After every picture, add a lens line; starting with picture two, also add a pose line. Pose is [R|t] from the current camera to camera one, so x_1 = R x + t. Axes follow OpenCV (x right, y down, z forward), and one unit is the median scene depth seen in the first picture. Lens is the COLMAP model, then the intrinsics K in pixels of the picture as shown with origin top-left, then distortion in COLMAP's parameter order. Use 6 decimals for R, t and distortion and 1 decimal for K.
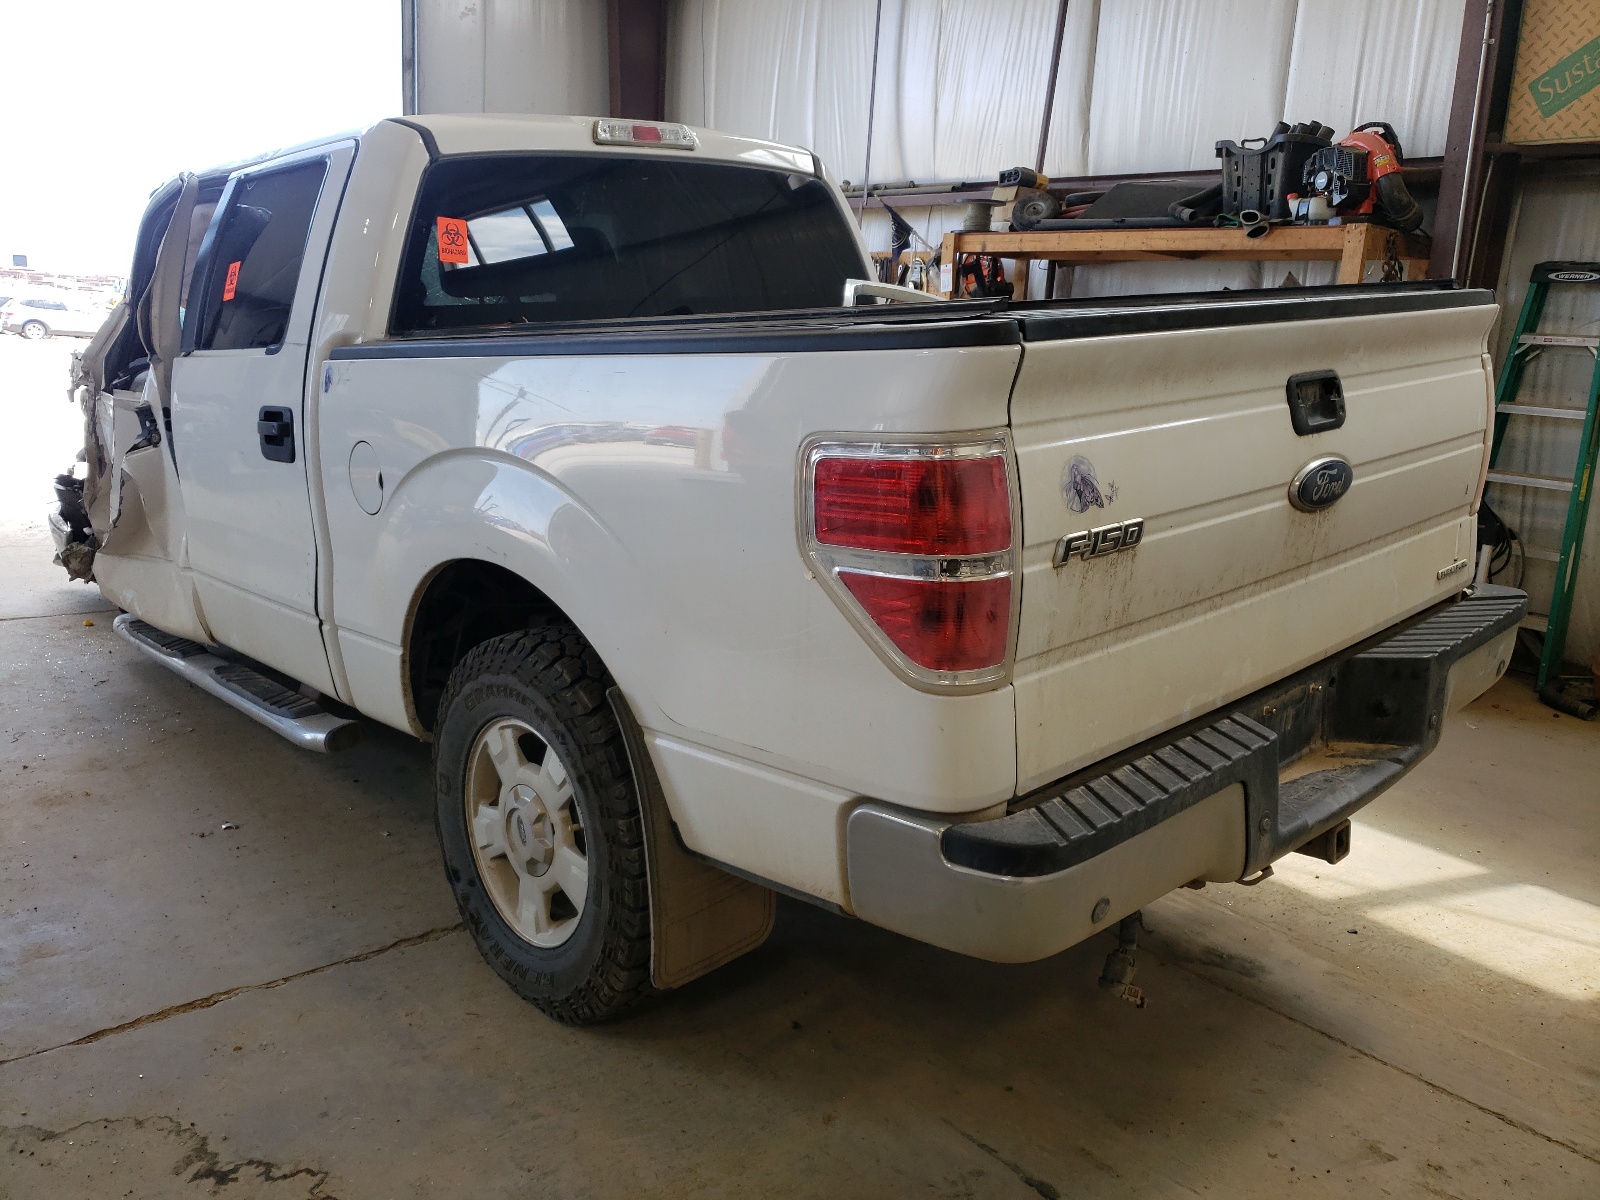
lens RADIAL K [[1253.8, 0, 800.0], [0, 1253.8, 600.0], [0, 0, 1]] dist [-0.008844, -0.001314]
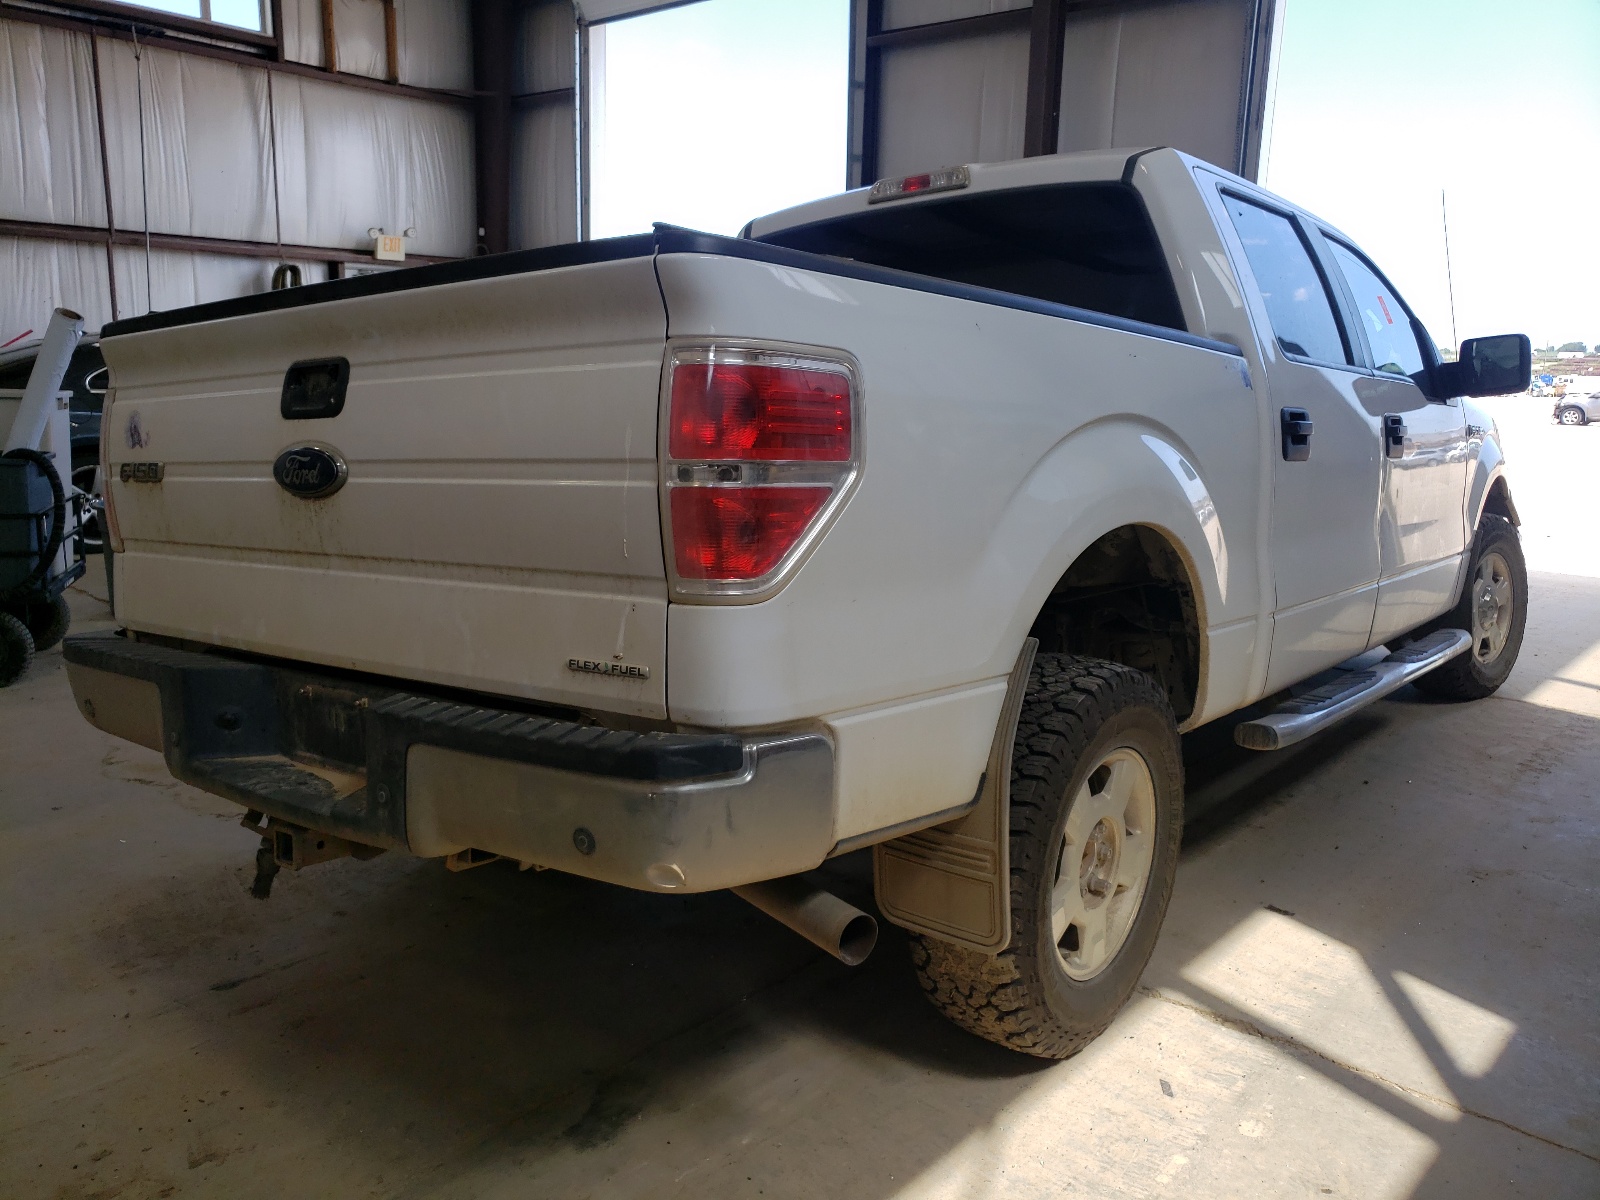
lens RADIAL K [[1253.8, 0, 800.0], [0, 1253.8, 600.0], [0, 0, 1]] dist [-0.008844, -0.001314]
pose [[0.159824, 0.147155, -0.976116, 1.434474], [-0.230609, 0.967031, 0.108027, -0.187485], [0.959831, 0.207836, 0.188490, 1.186226]]
